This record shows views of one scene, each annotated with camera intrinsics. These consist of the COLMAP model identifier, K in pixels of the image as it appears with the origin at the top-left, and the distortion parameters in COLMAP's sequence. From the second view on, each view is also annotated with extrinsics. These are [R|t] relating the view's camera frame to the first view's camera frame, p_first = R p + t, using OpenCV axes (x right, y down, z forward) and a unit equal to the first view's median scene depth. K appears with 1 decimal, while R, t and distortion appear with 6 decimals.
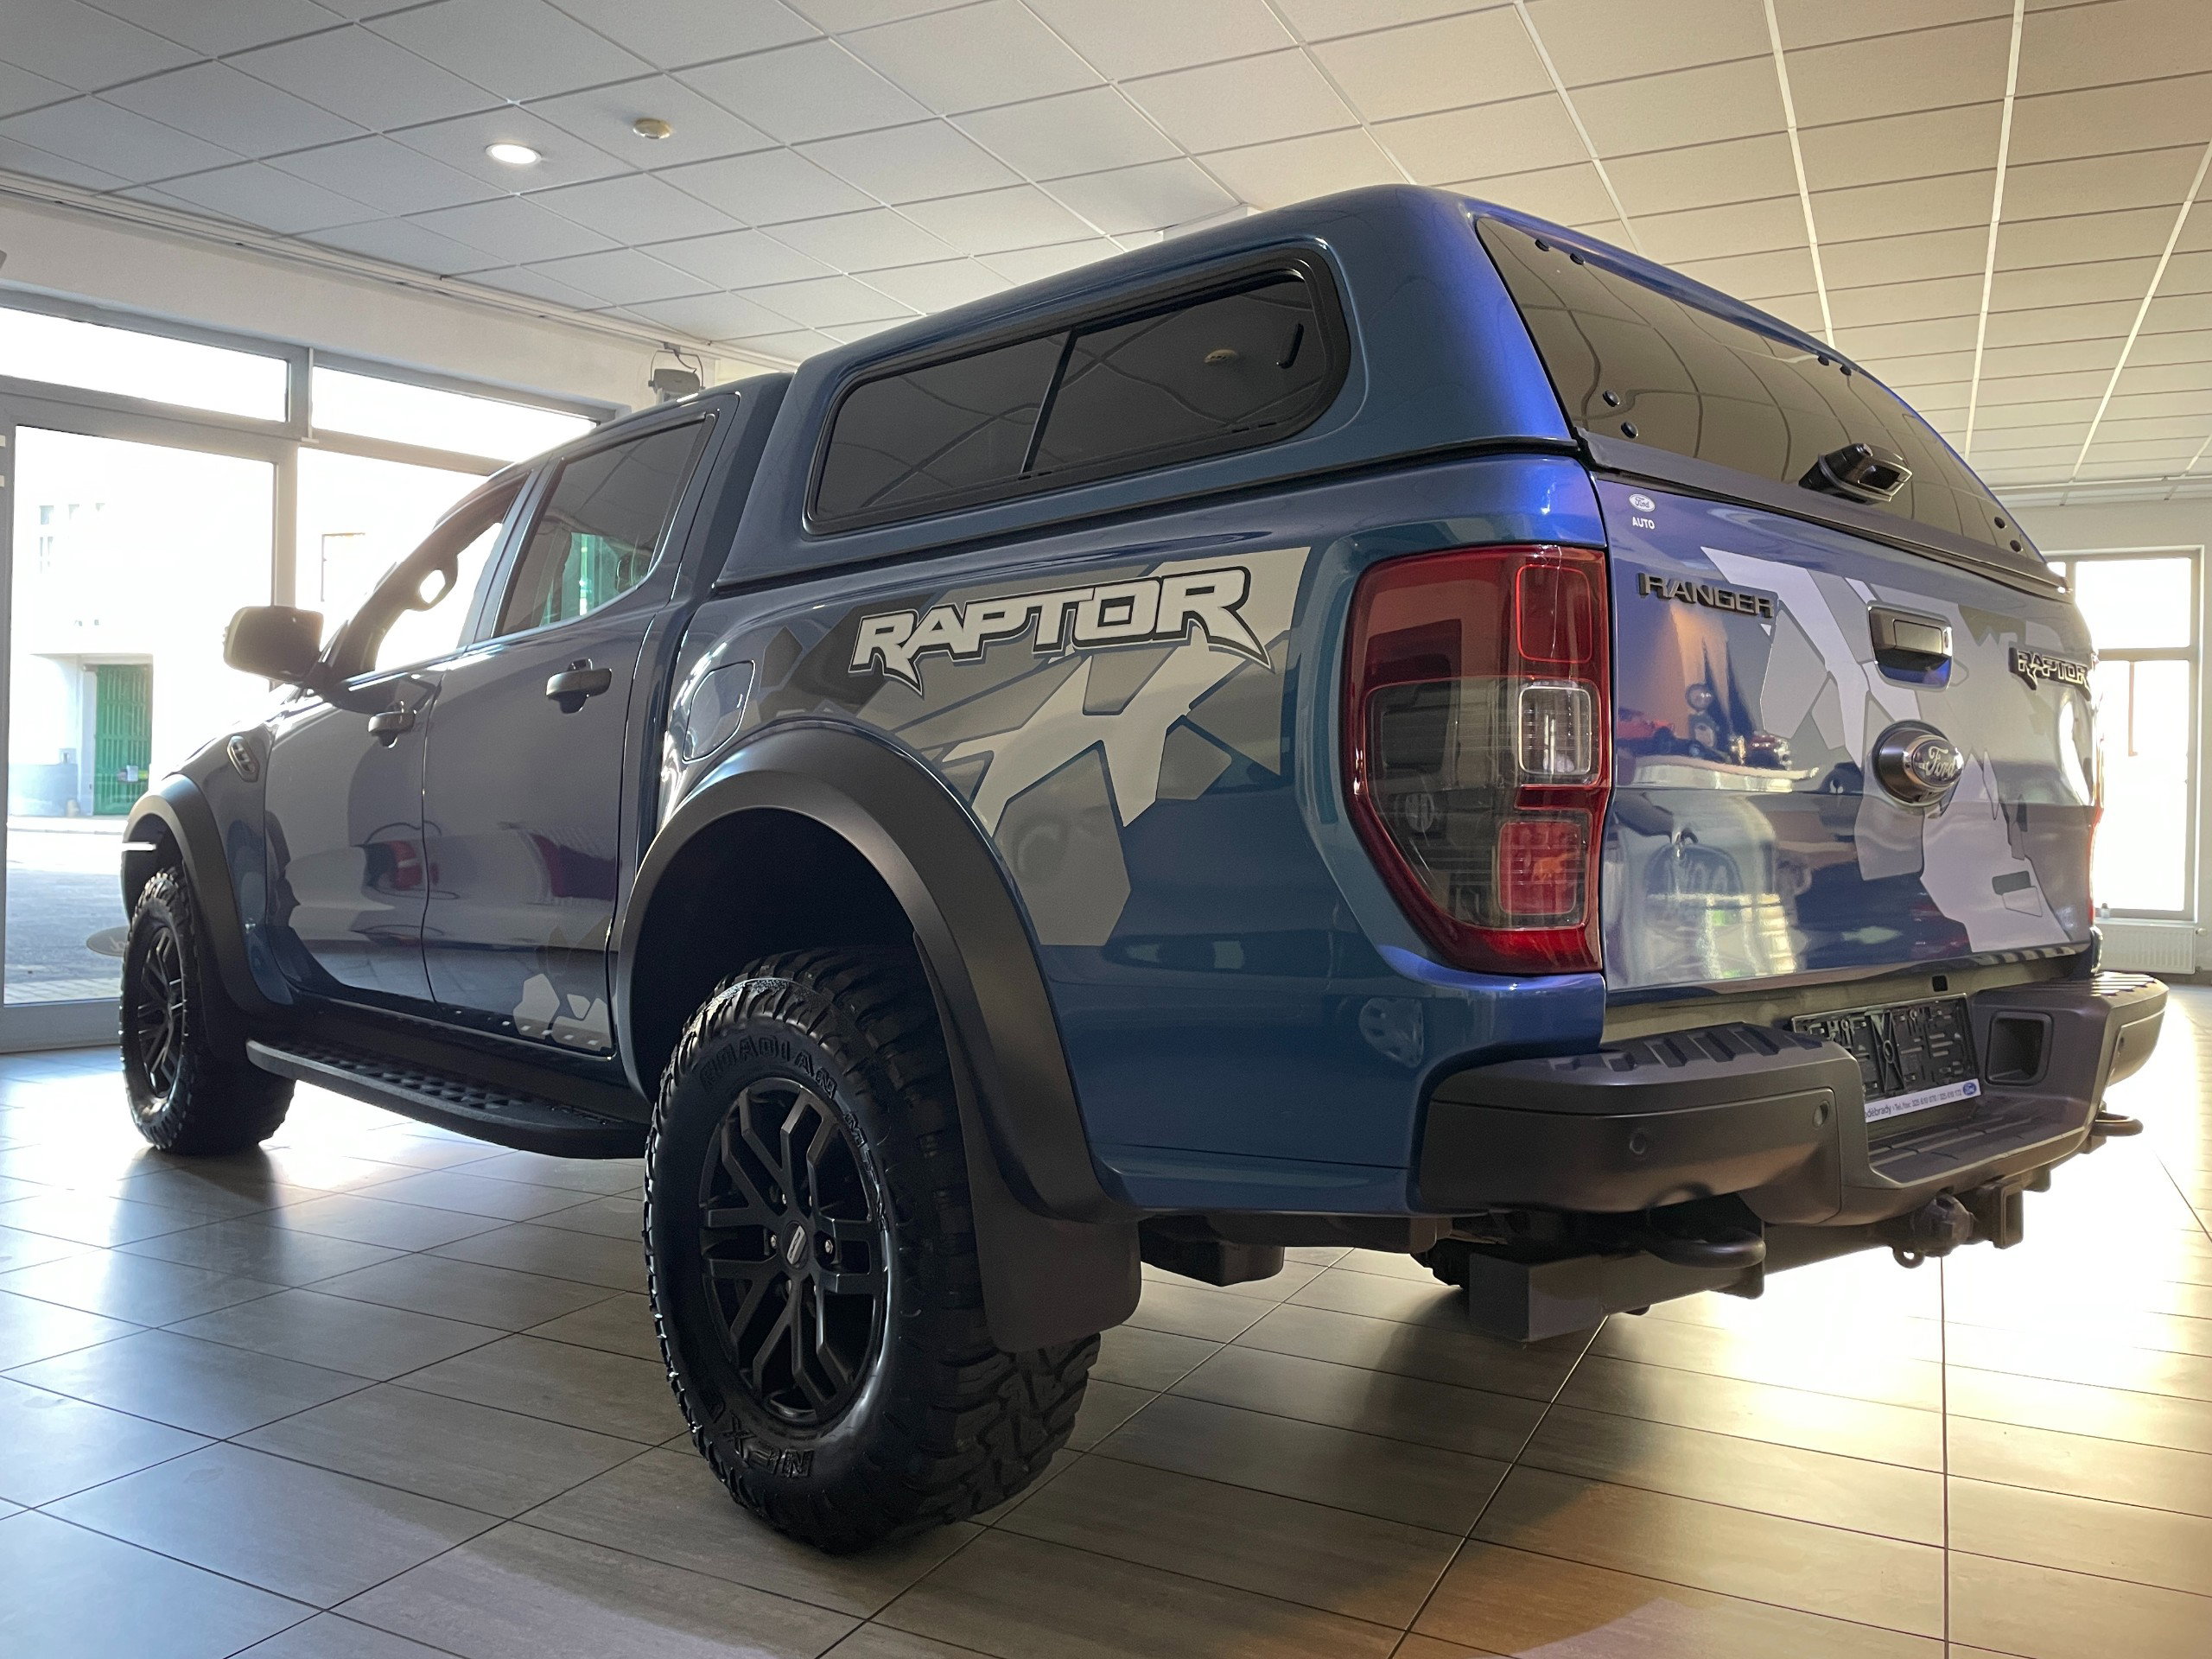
lens RADIAL K [[1680.6, 0, 1084.2], [0, 1680.6, 795.0], [0, 0, 1]] dist [0.092283, -0.116015]
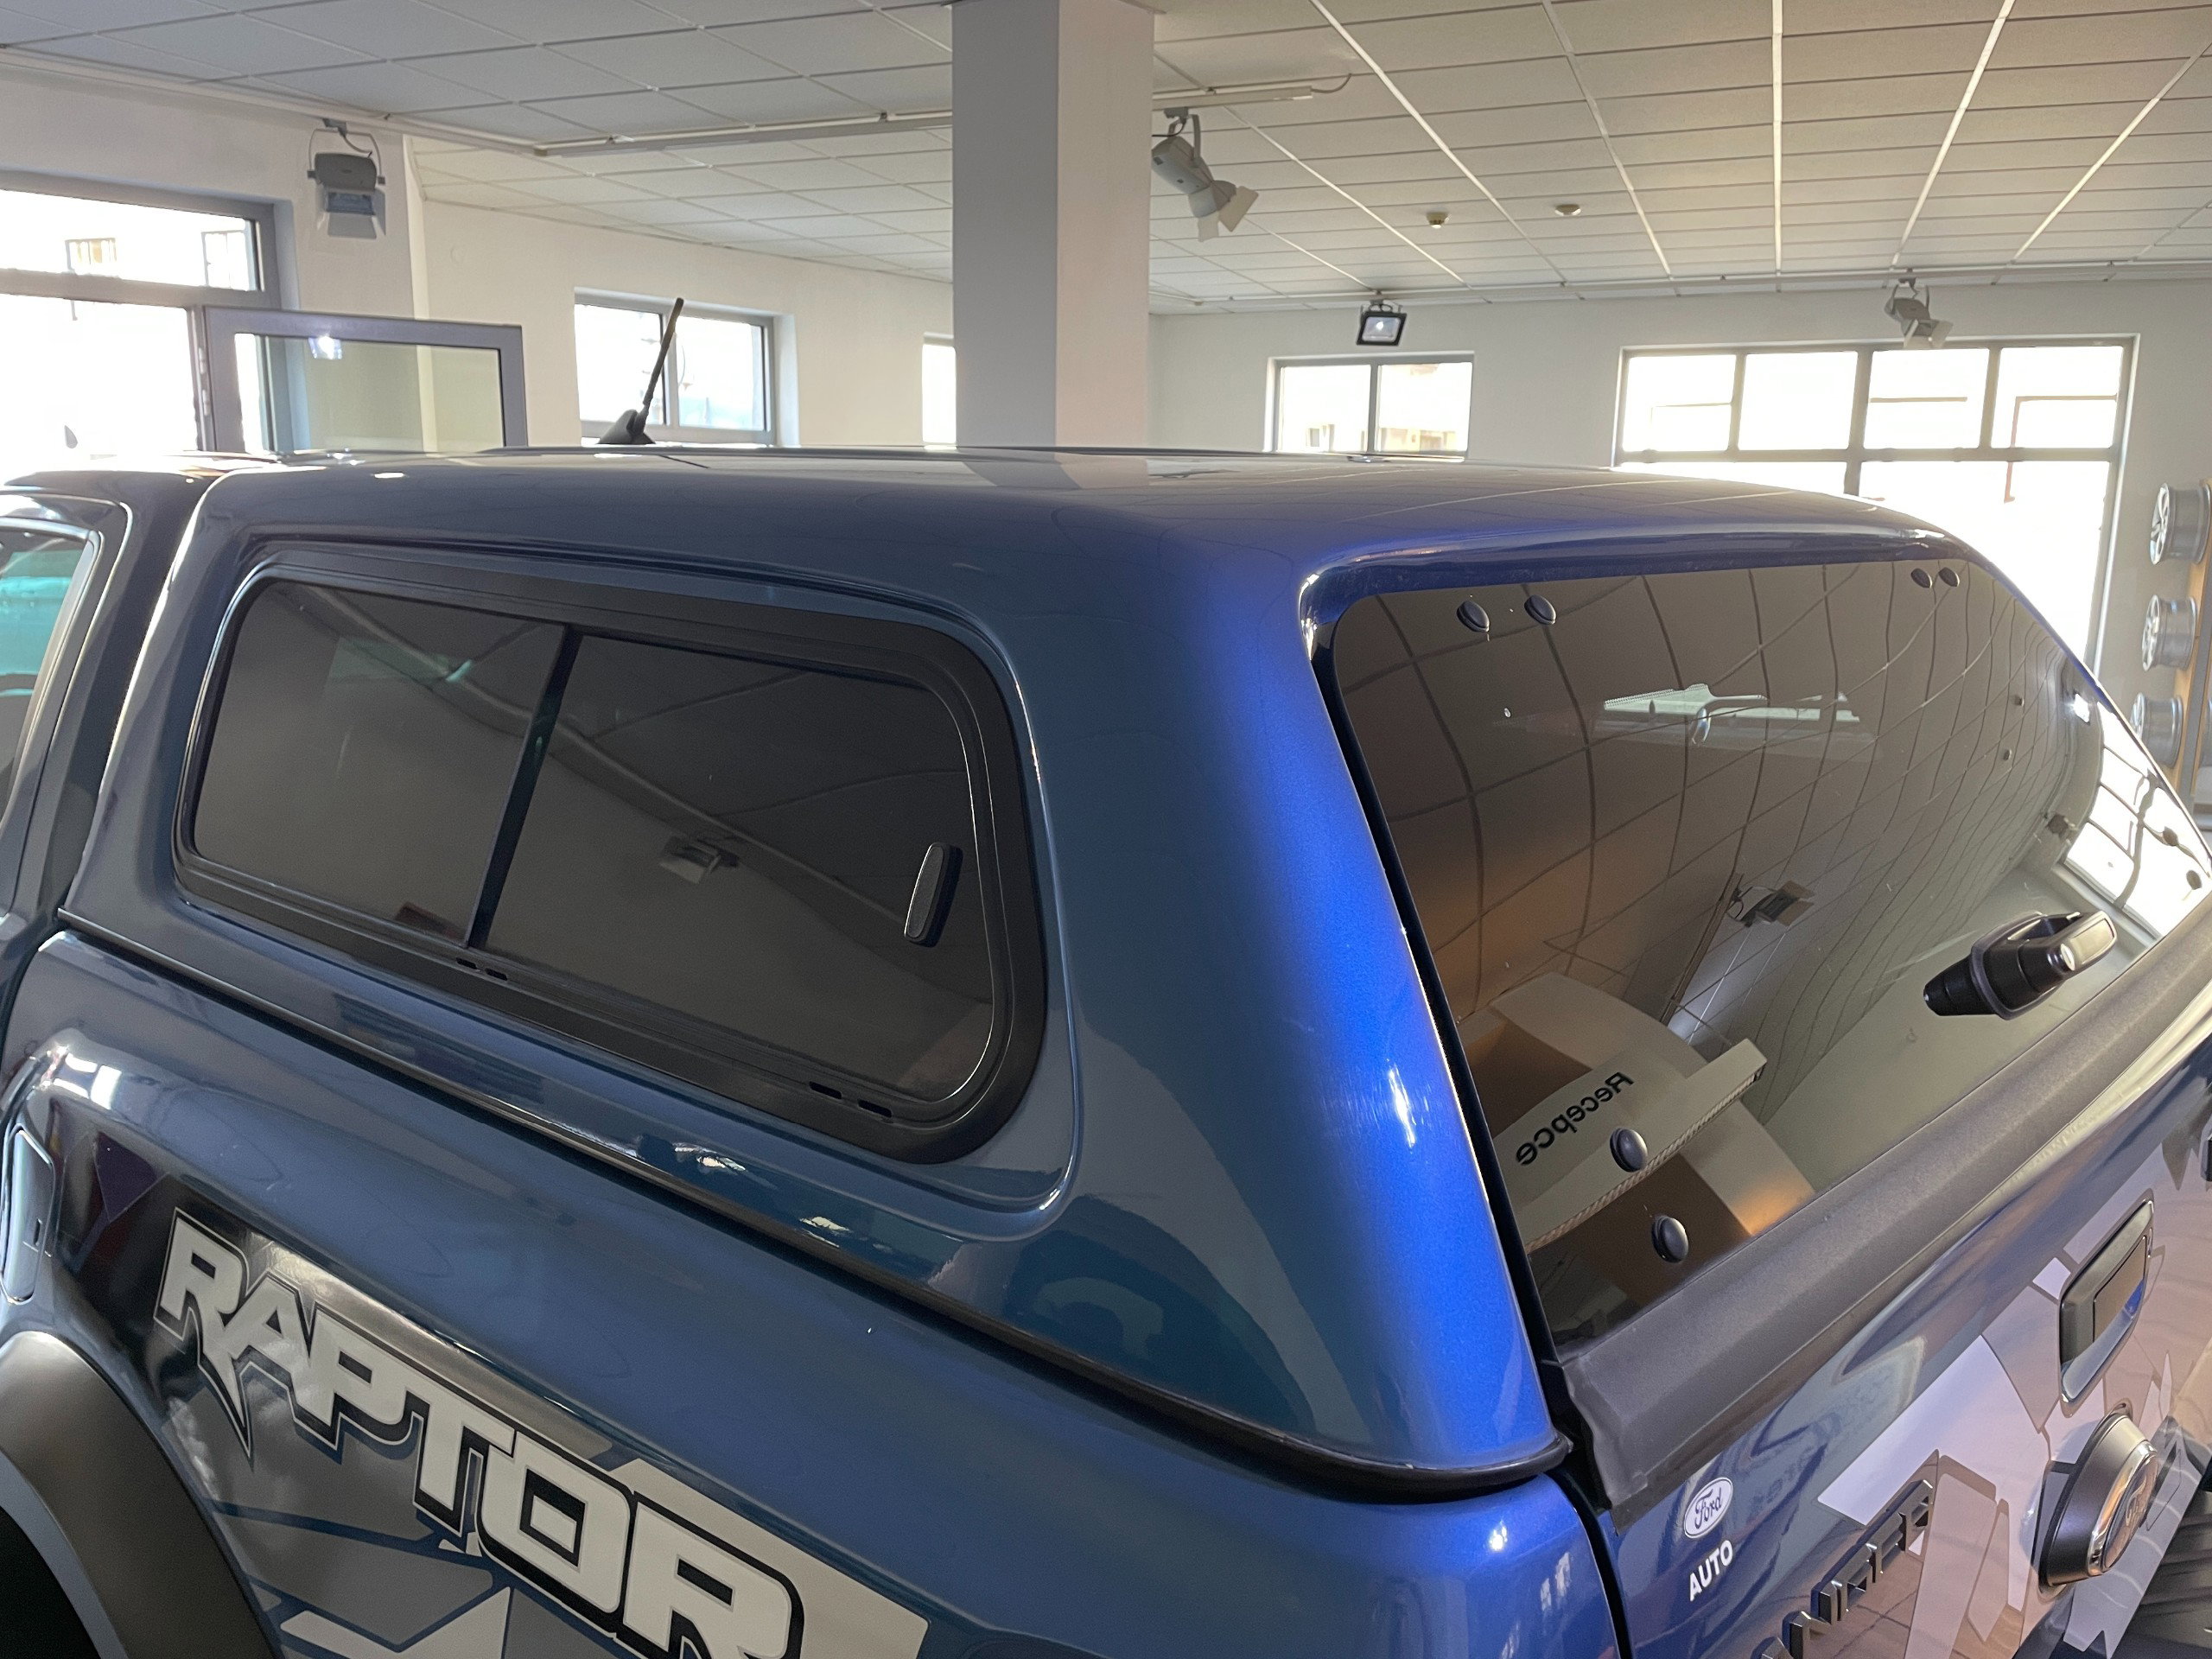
lens RADIAL K [[1680.6, 0, 1087.2], [0, 1680.6, 822.4], [0, 0, 1]] dist [0.092283, -0.116015]
pose [[0.996957, -0.023463, 0.074336, 0.121862], [0.008740, 0.981258, 0.192498, -0.347897], [-0.077460, -0.191263, 0.978478, 0.519728]]
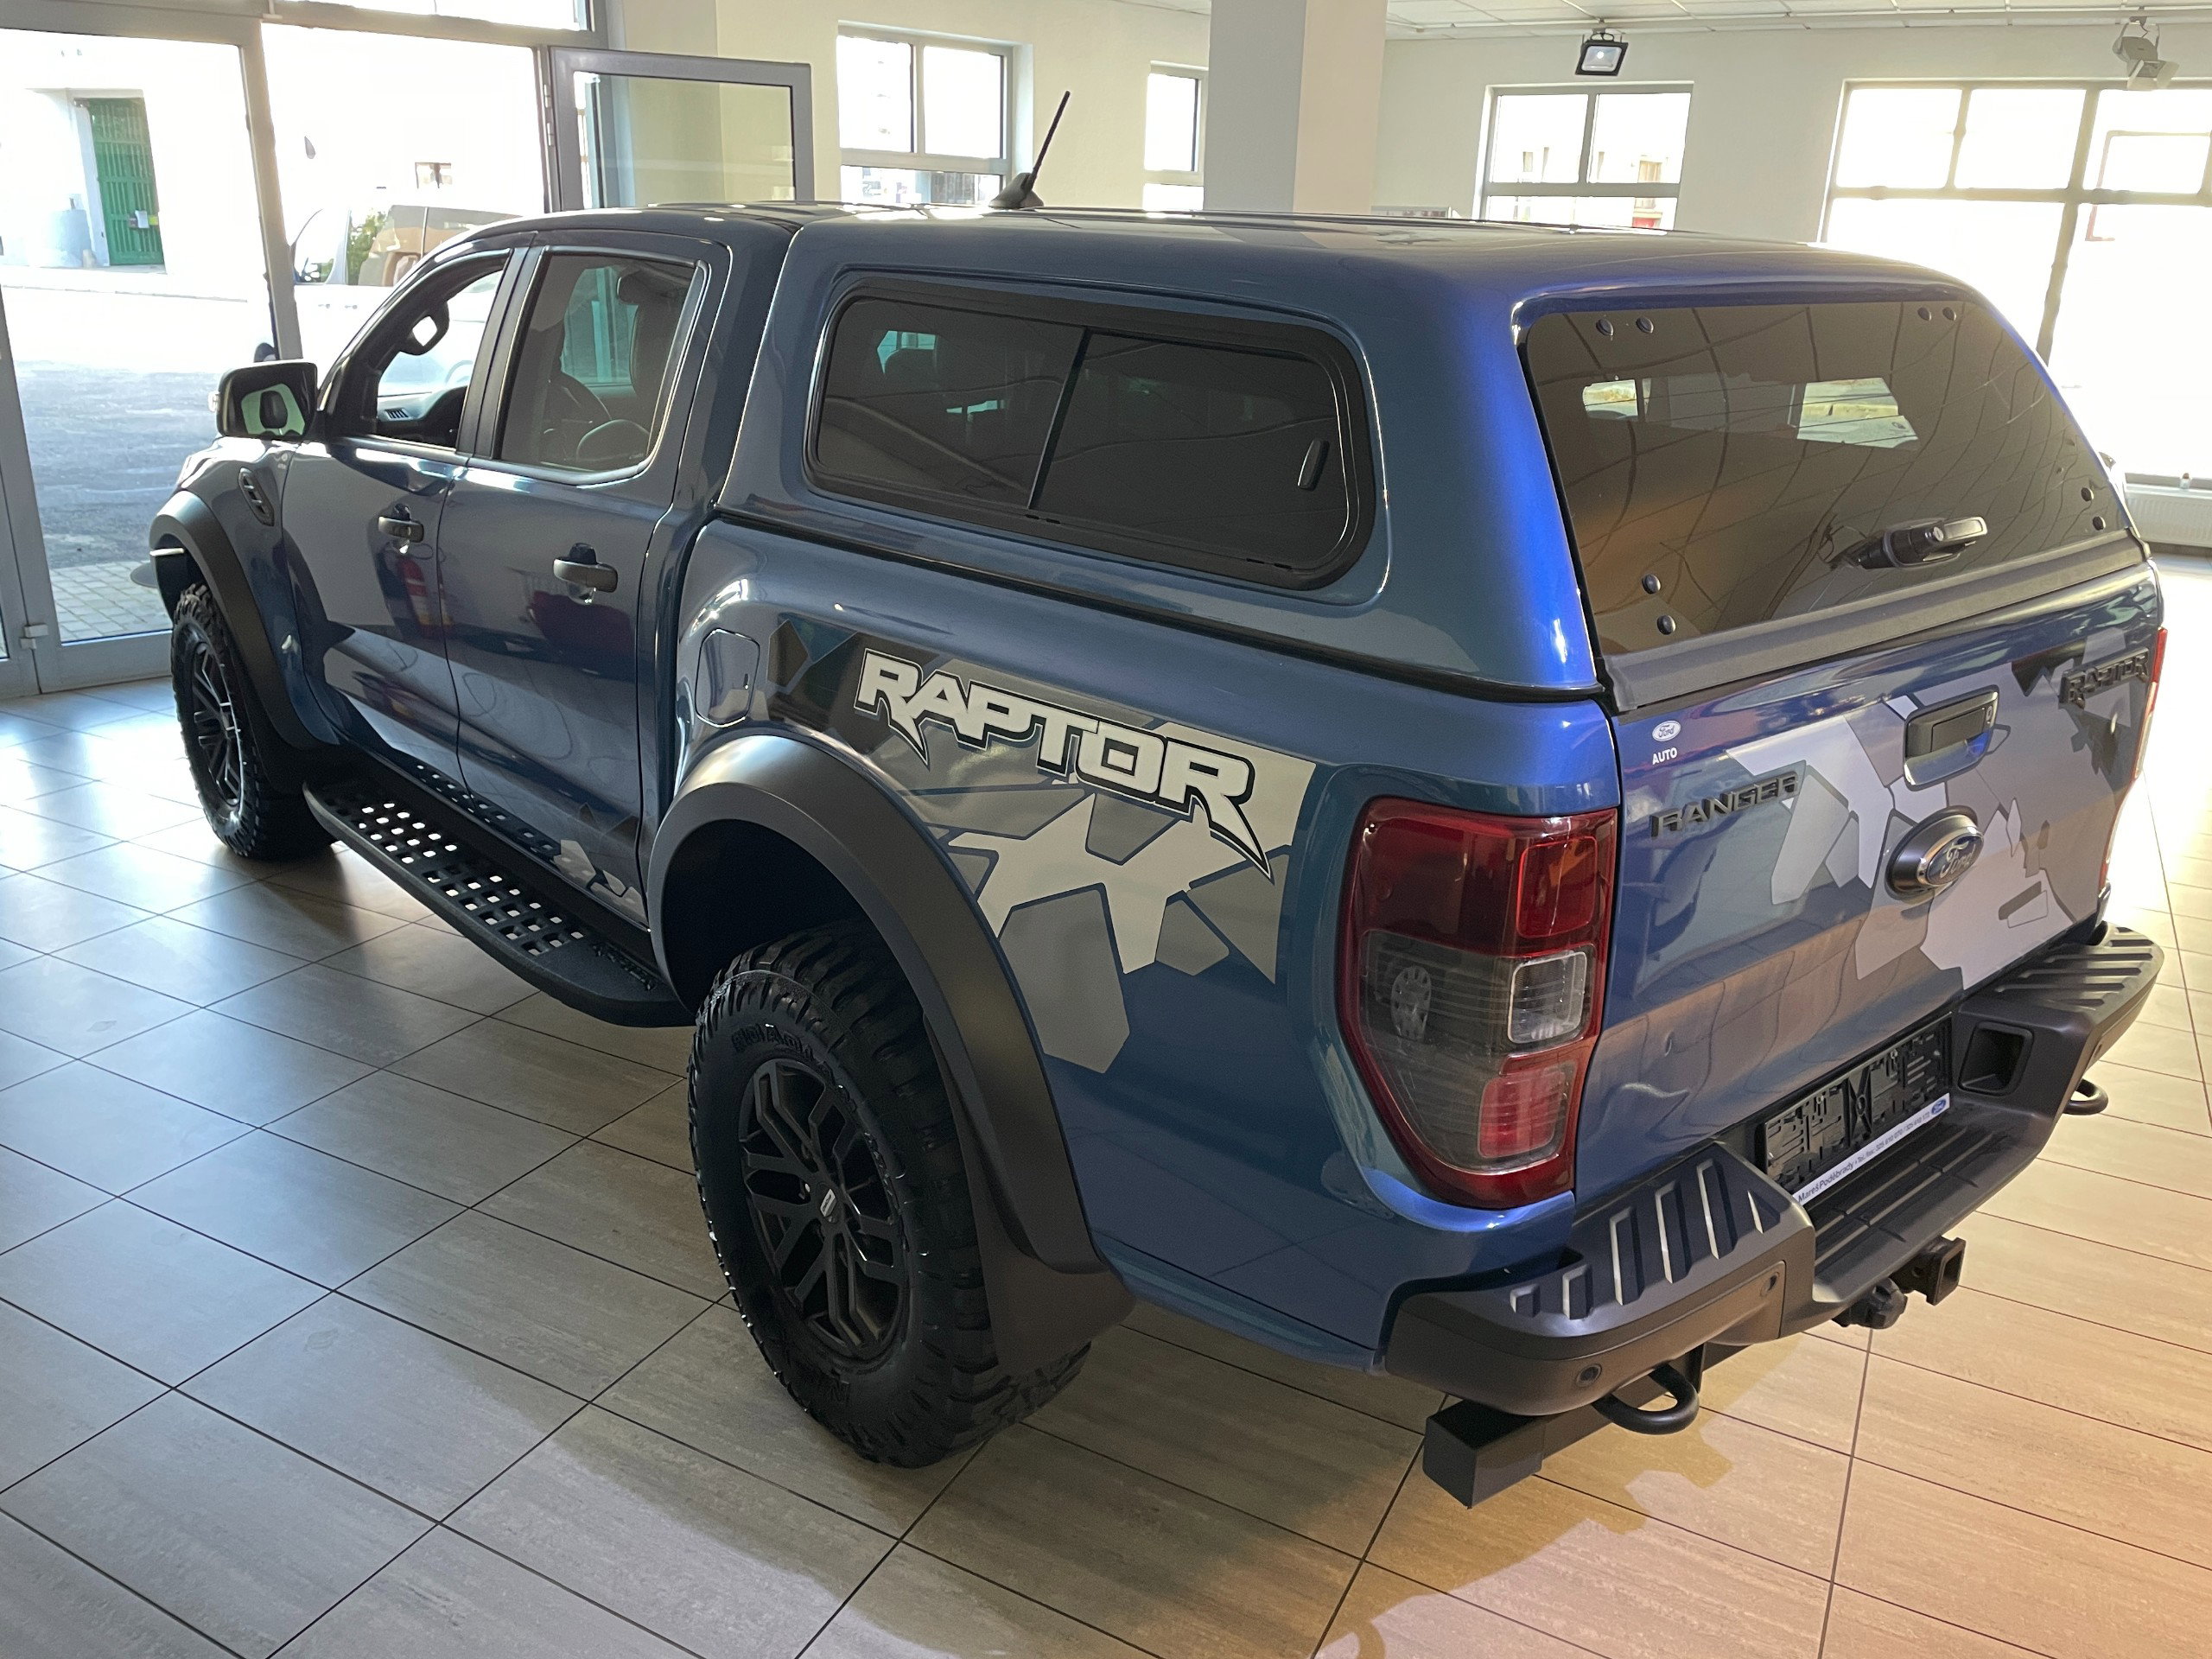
lens RADIAL K [[1680.6, 0, 1087.6], [0, 1680.6, 797.1], [0, 0, 1]] dist [0.092283, -0.116015]
pose [[0.999580, 0.014636, -0.025005, 0.022714], [-0.005704, 0.945547, 0.325435, -0.367893], [0.028407, -0.325155, 0.945234, 0.063476]]
